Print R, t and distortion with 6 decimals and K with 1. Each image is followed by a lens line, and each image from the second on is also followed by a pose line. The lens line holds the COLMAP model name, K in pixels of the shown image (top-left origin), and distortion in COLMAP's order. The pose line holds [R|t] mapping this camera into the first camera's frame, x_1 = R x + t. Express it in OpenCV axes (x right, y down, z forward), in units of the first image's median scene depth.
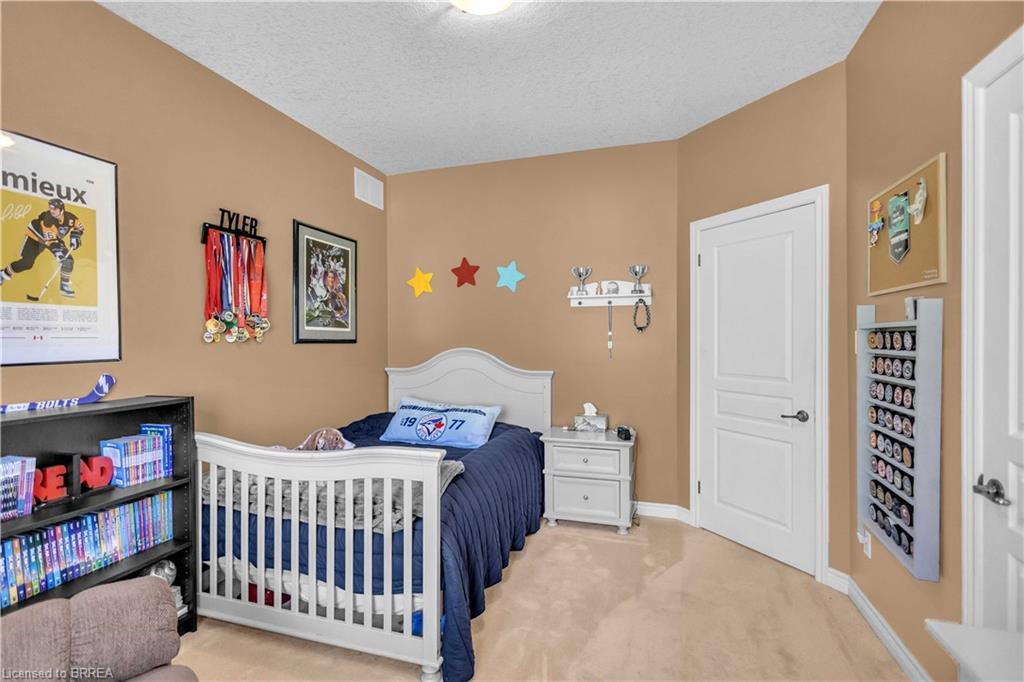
lens RADIAL K [[472.5, 0, 509.1], [0, 472.5, 337.3], [0, 0, 1]] dist [0.011058, -0.000618]
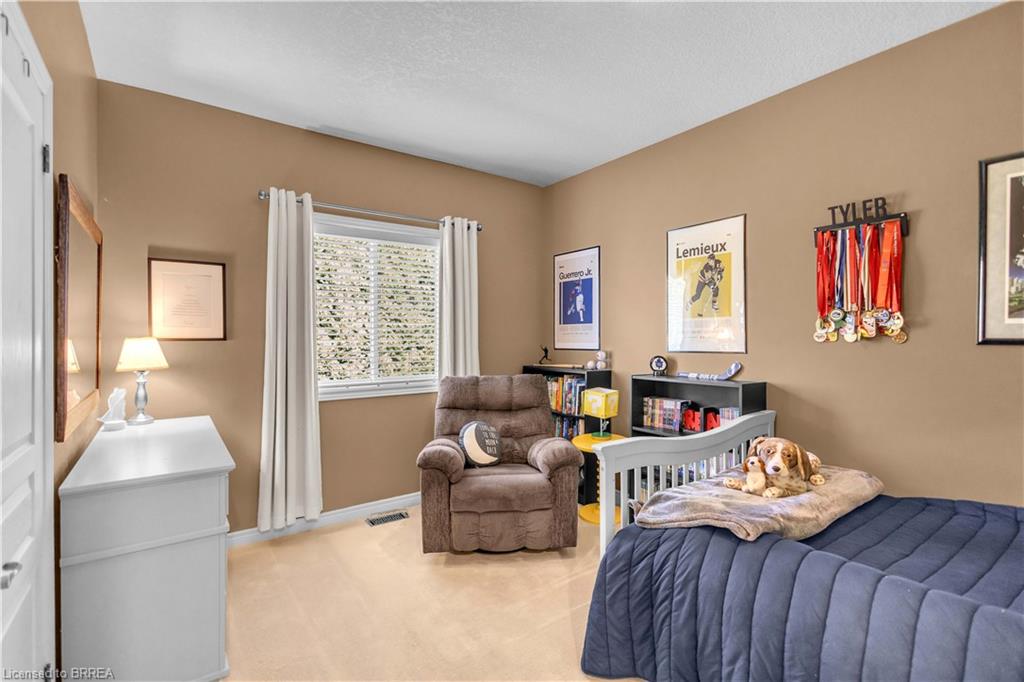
lens RADIAL K [[472.5, 0, 509.1], [0, 472.5, 337.3], [0, 0, 1]] dist [0.011058, -0.000618]
pose [[-0.590712, 0.001000, -0.806882, 0.785083], [0.003817, 0.999992, -0.001555, 0.000939], [0.806874, -0.003998, -0.590711, 1.374893]]
